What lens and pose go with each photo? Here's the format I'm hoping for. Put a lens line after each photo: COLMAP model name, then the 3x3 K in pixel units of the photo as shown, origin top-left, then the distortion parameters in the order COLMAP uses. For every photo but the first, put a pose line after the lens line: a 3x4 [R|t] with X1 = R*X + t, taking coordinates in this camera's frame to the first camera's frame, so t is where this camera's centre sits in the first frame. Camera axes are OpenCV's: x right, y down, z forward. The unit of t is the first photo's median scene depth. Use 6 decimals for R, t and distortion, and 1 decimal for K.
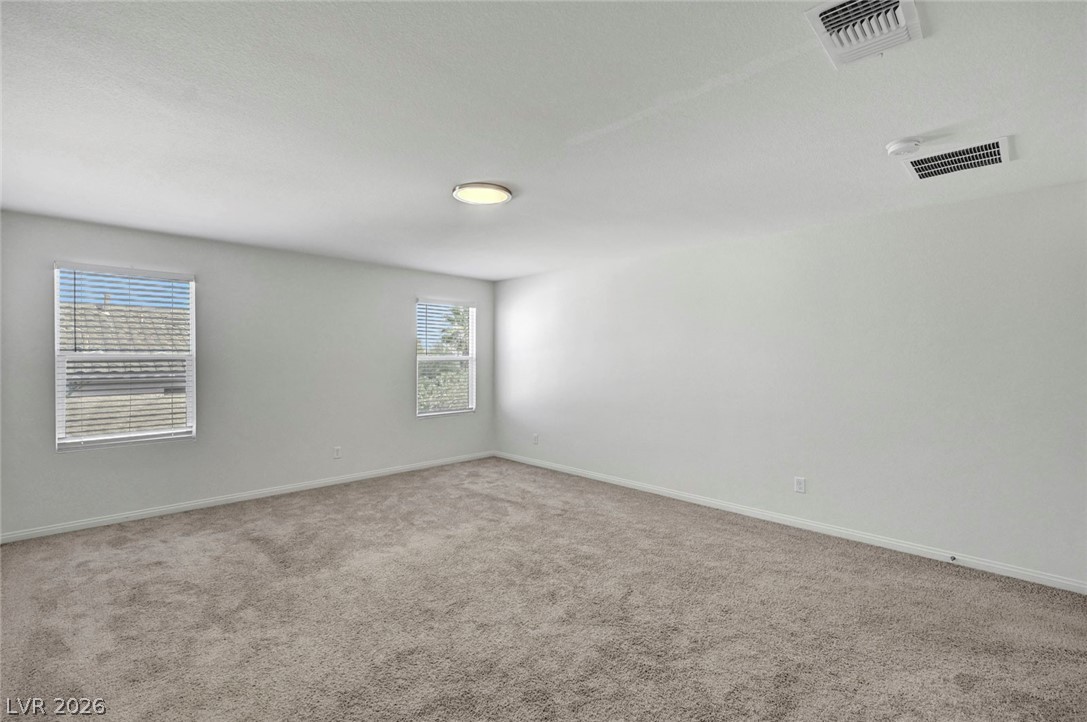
lens RADIAL K [[467.7, 0, 546.4], [0, 467.7, 365.4], [0, 0, 1]] dist [-0.010522, 0.001154]
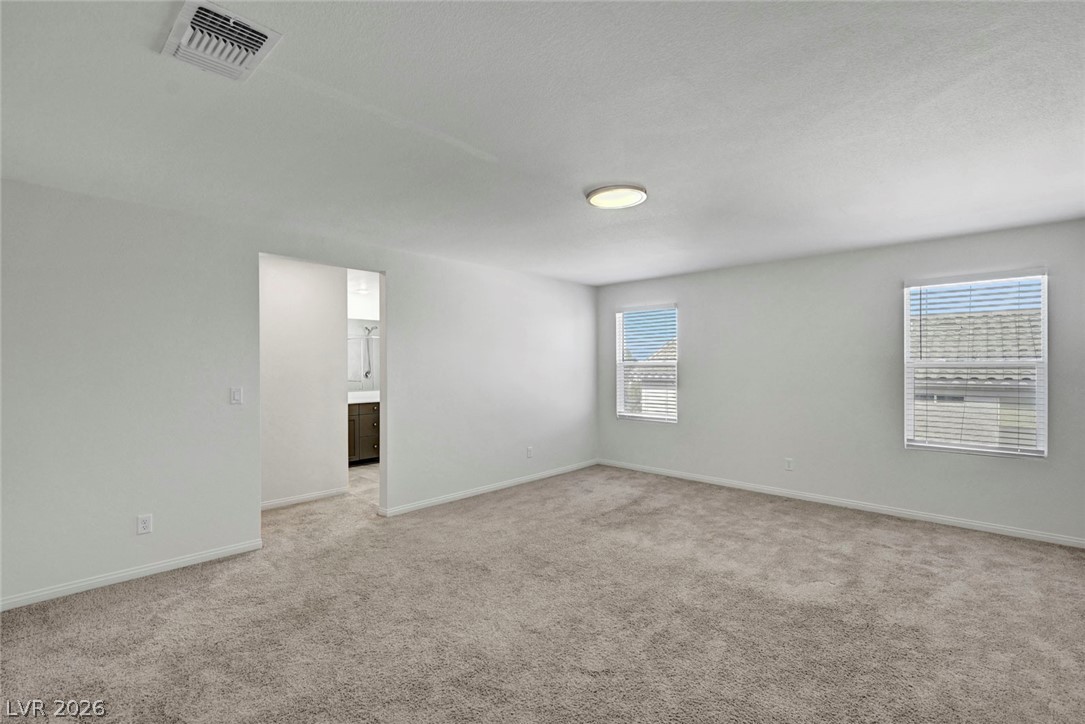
lens RADIAL K [[466.9, 0, 545.4], [0, 466.9, 359.4], [0, 0, 1]] dist [-0.010522, 0.001154]
pose [[0.067886, -0.009941, -0.997644, 0.535267], [-0.017940, 0.999777, -0.011183, -0.009494], [0.997532, 0.018657, 0.067693, 0.496167]]
